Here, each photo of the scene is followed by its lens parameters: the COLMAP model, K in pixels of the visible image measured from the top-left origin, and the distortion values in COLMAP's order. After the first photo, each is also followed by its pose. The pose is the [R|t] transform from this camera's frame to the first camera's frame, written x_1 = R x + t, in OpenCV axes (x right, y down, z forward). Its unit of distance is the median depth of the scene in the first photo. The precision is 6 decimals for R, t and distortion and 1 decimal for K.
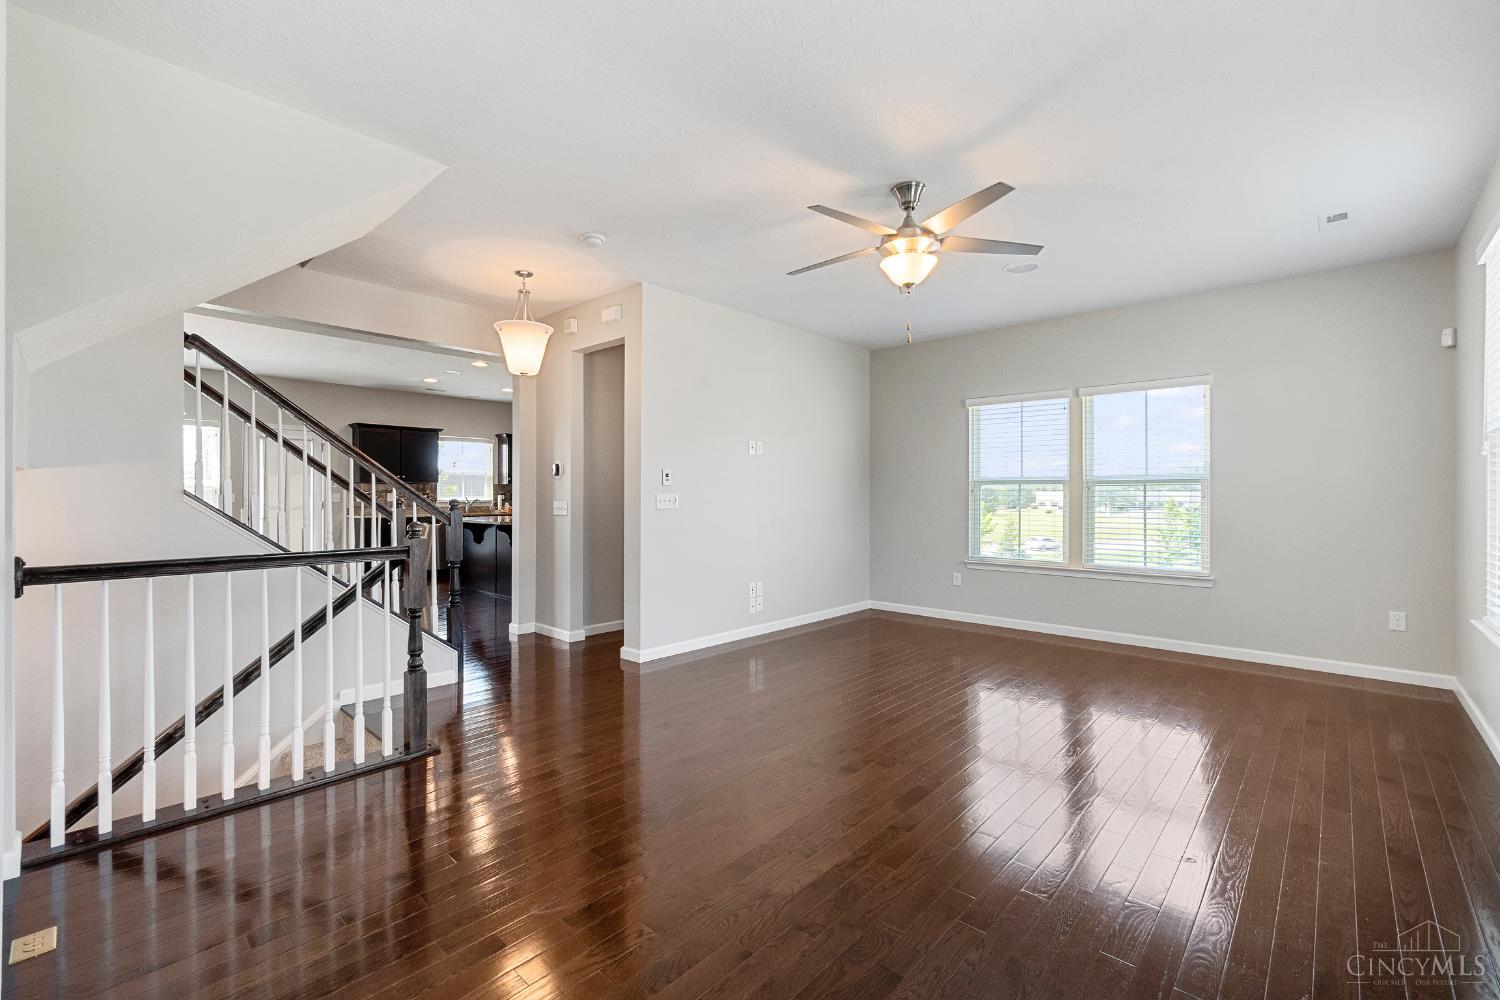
lens RADIAL K [[648.5, 0, 739.7], [0, 648.5, 488.7], [0, 0, 1]] dist [-0.000619, 0.000043]
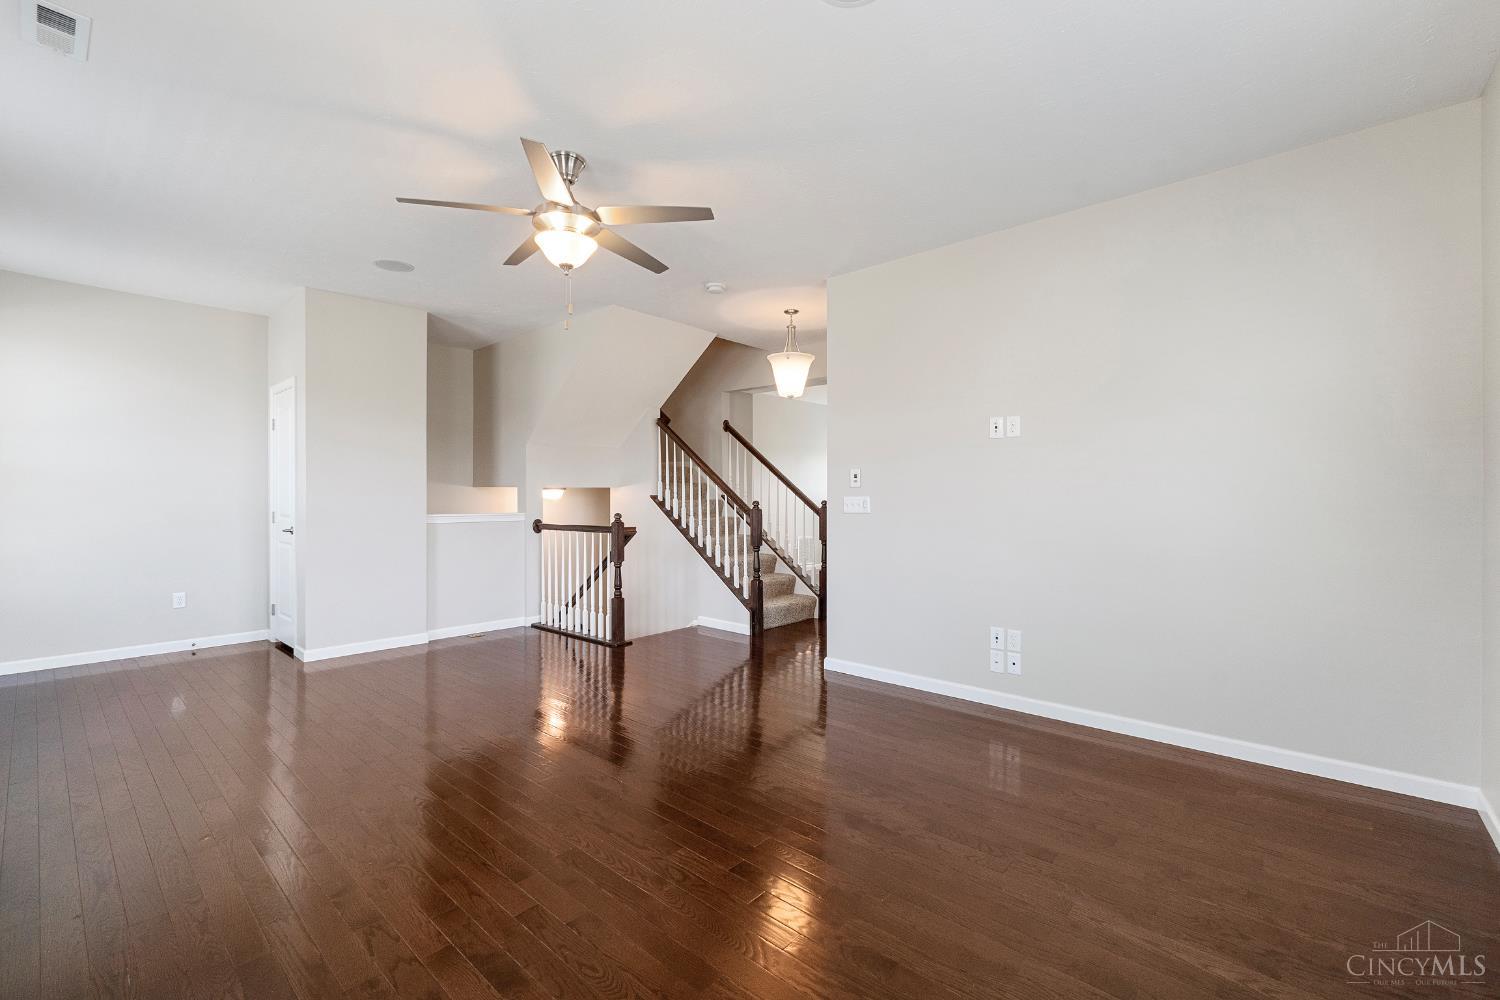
lens RADIAL K [[646.2, 0, 739.3], [0, 646.2, 498.3], [0, 0, 1]] dist [-0.004861, -0.000152]
pose [[0.014051, -0.000192, -0.999901, 0.811123], [0.006312, 0.999980, -0.000103, 0.009545], [0.999881, -0.006309, 0.014052, 0.846094]]
